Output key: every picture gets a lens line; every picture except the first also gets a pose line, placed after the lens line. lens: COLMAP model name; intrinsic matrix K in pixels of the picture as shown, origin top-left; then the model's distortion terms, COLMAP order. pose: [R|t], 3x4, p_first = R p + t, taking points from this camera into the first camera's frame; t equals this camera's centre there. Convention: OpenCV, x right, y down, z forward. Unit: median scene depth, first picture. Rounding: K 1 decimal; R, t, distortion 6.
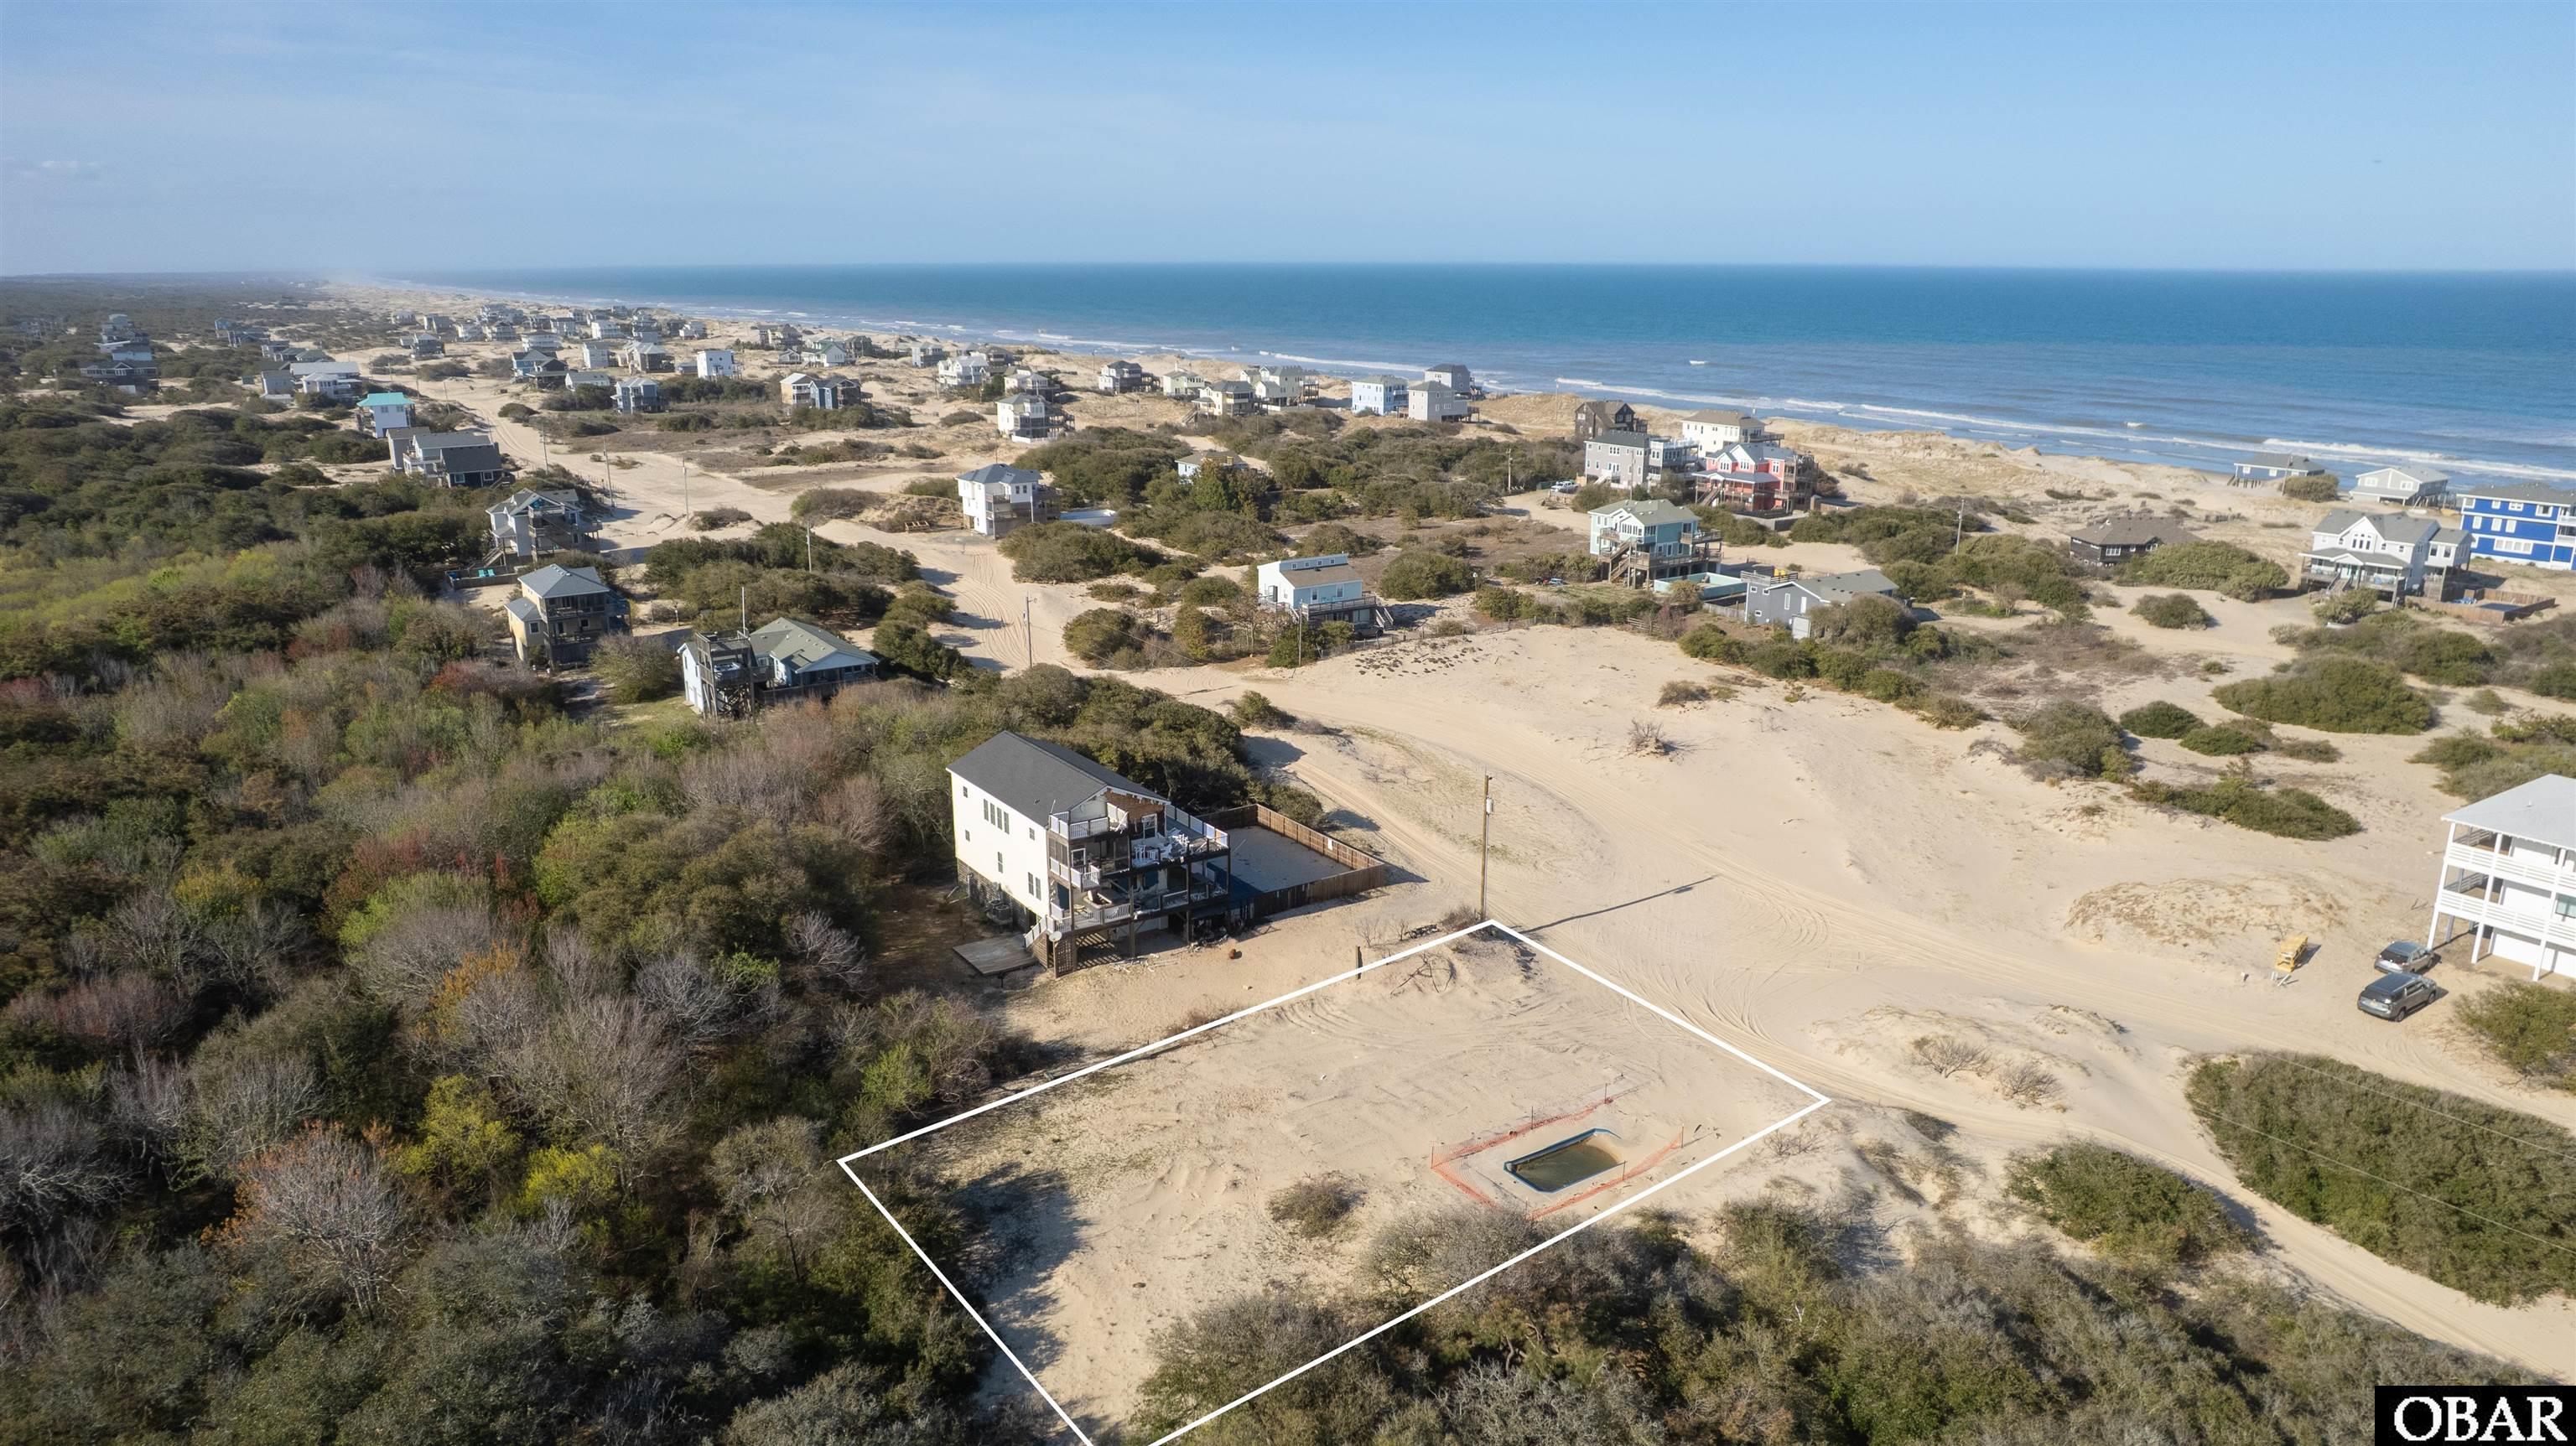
lens RADIAL K [[1705.4, 0, 1288.0], [0, 1705.4, 723.0], [0, 0, 1]] dist [-0.068043, 0.057897]
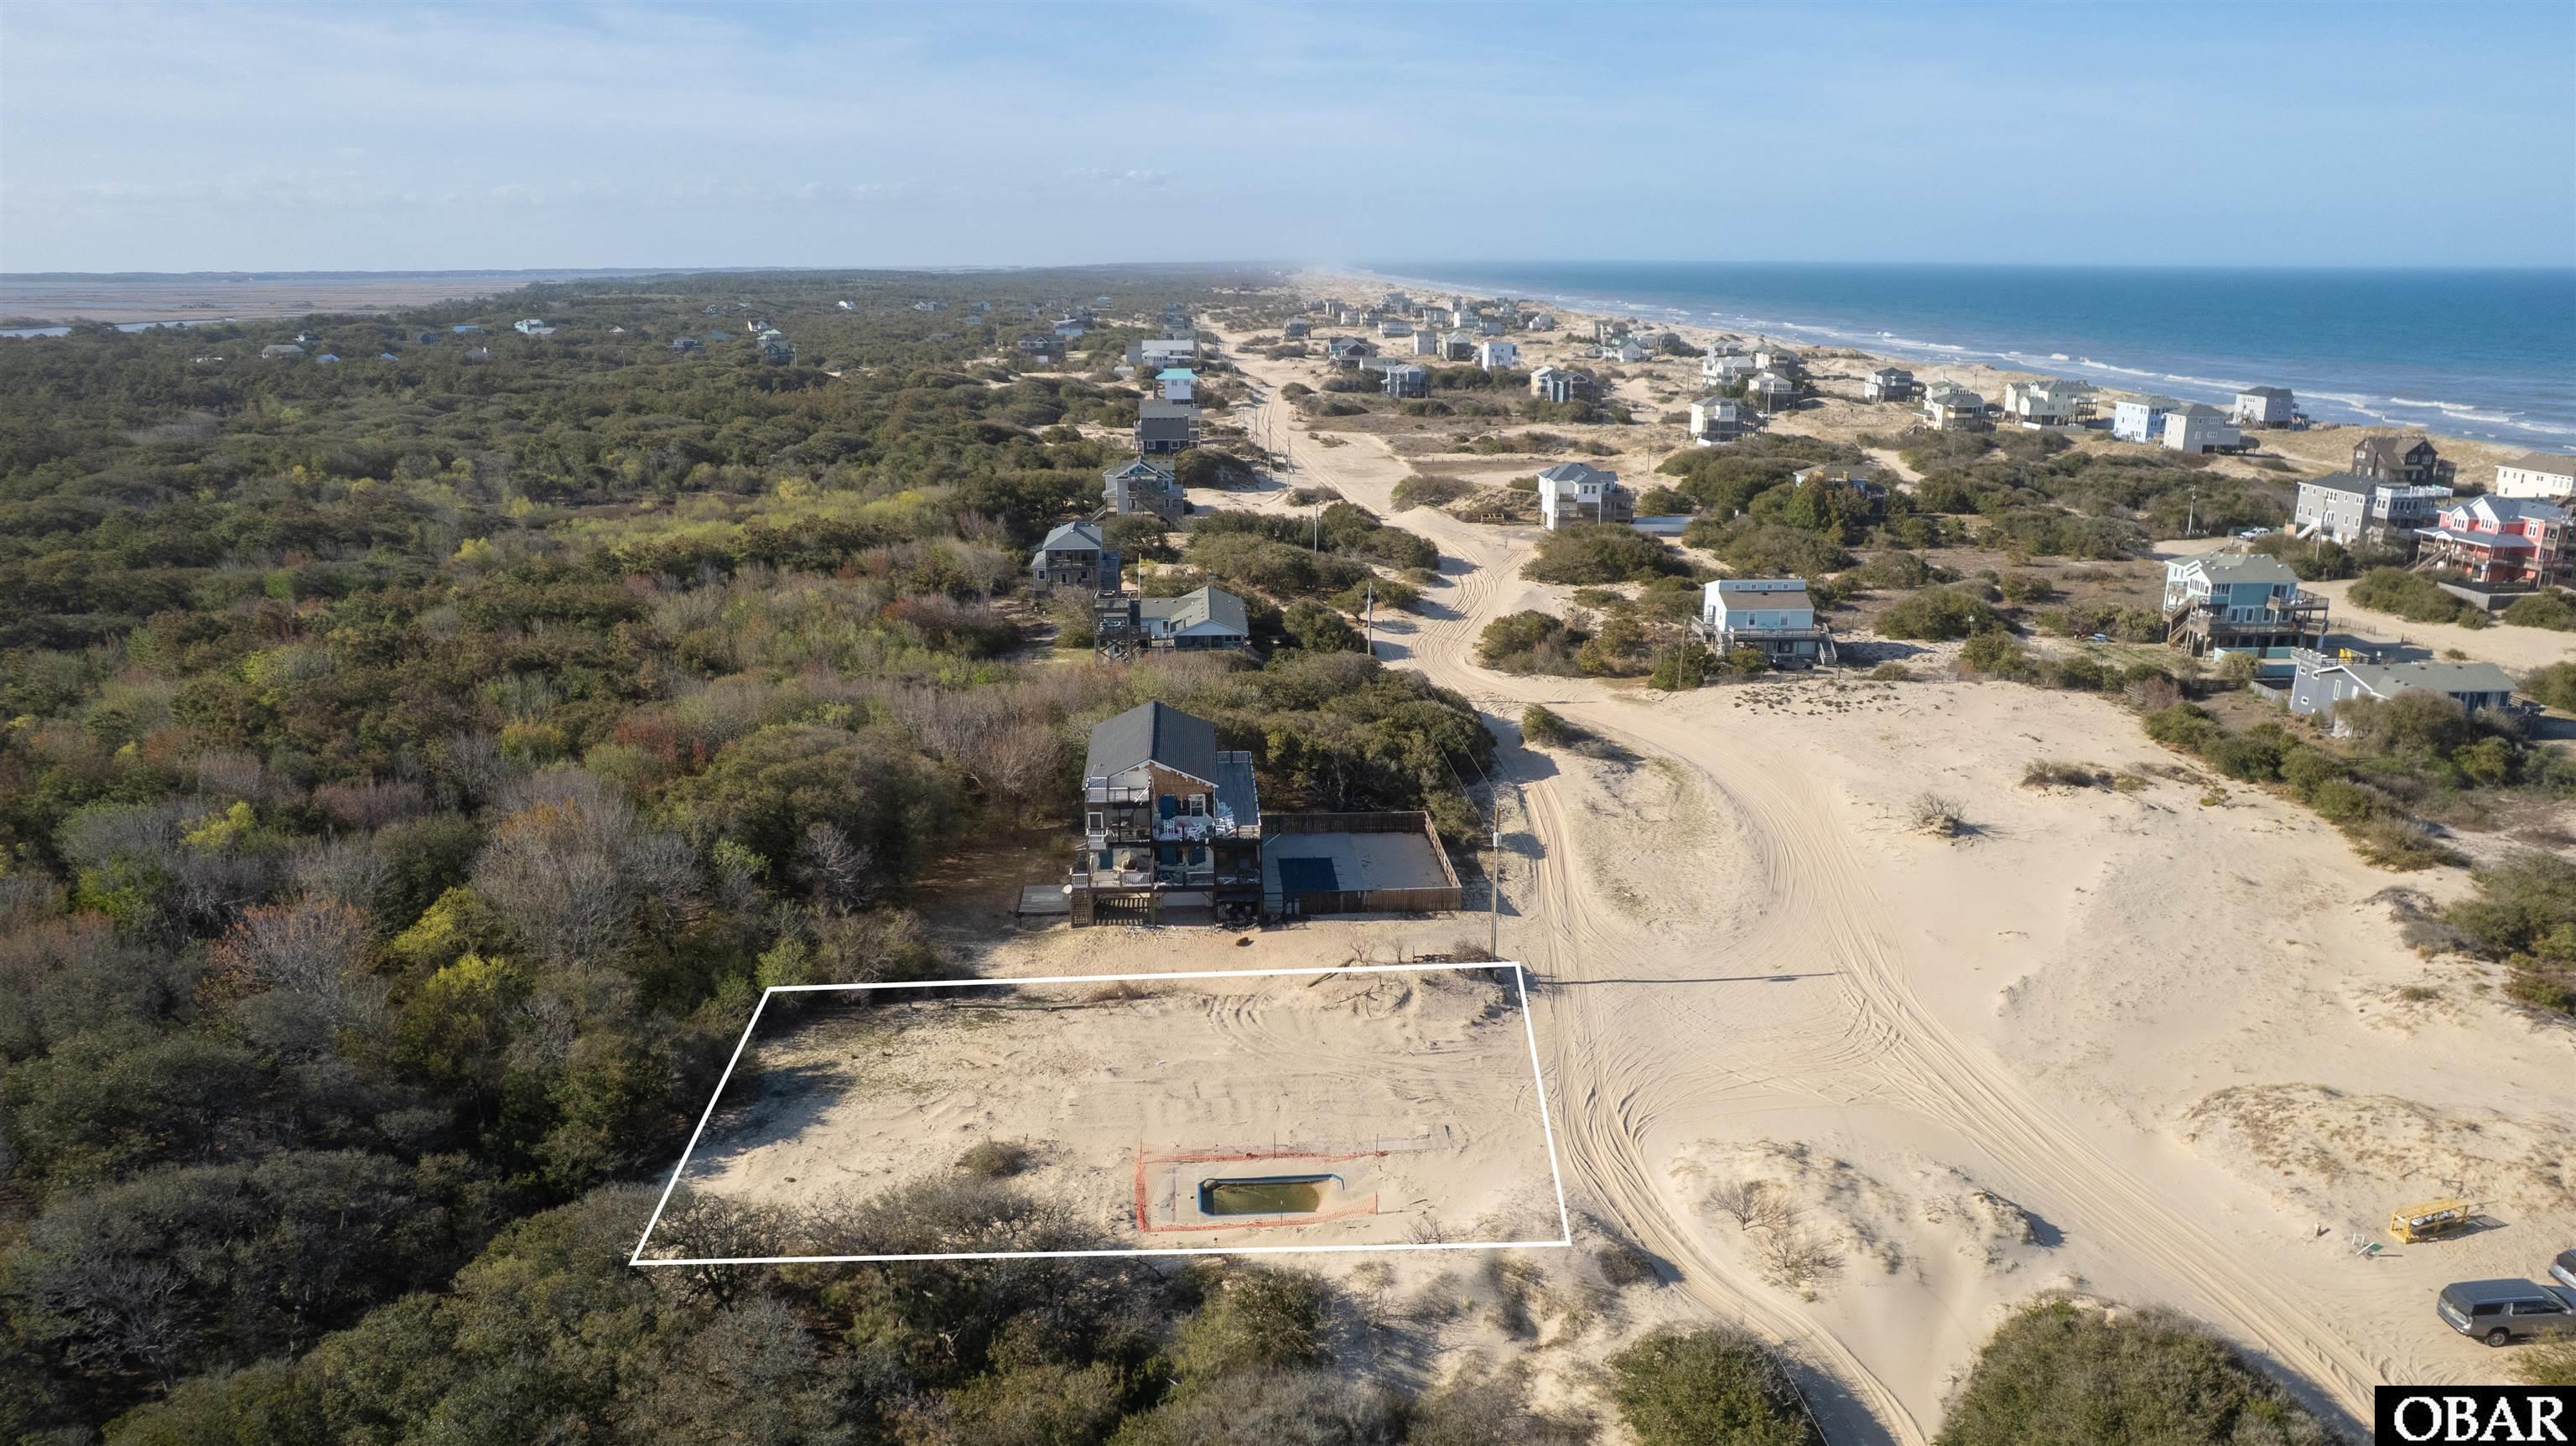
lens RADIAL K [[1705.4, 0, 1288.0], [0, 1705.4, 723.0], [0, 0, 1]] dist [-0.068043, 0.057897]
pose [[0.864199, 0.133265, -0.485181, 0.240155], [-0.132543, 0.990524, 0.035983, -0.017616], [0.485379, 0.033211, 0.873673, 0.059191]]
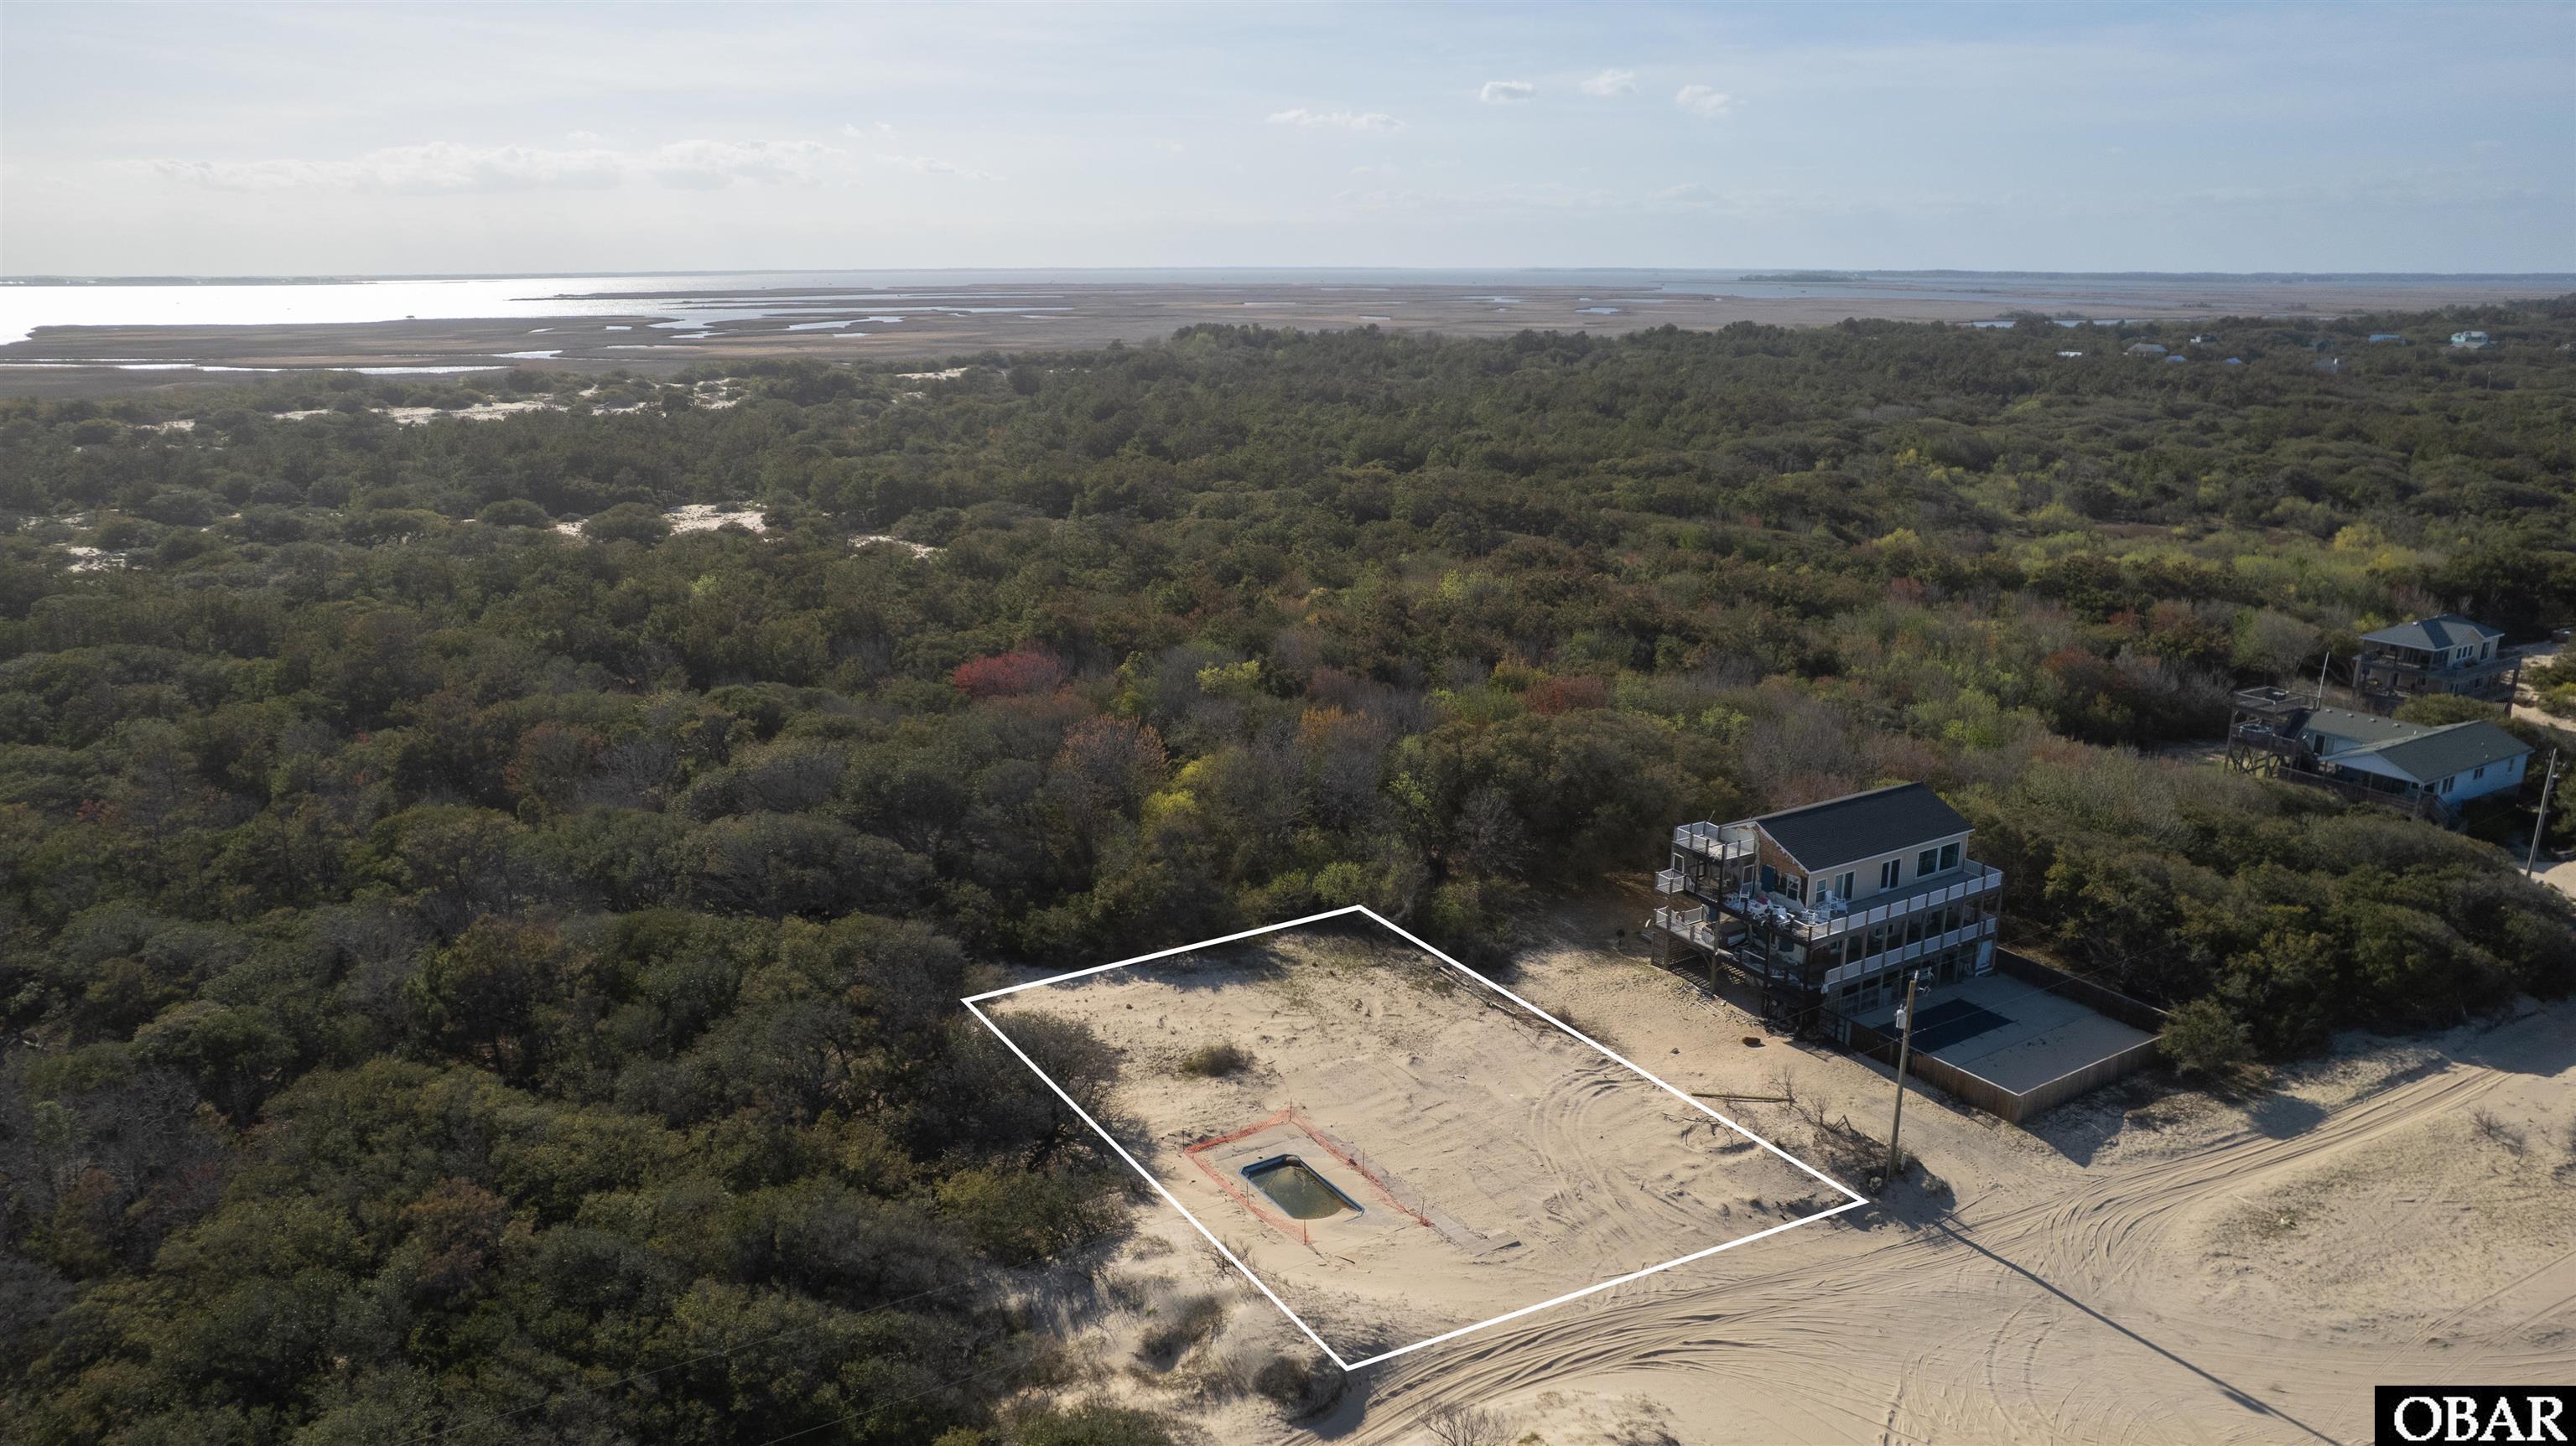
lens RADIAL K [[1705.4, 0, 1288.0], [0, 1705.4, 723.0], [0, 0, 1]] dist [-0.068043, 0.057897]
pose [[-0.035756, 0.264239, -0.963794, 0.417628], [-0.263538, 0.927781, 0.264142, -0.102544], [0.963986, 0.263441, 0.036463, 0.348527]]
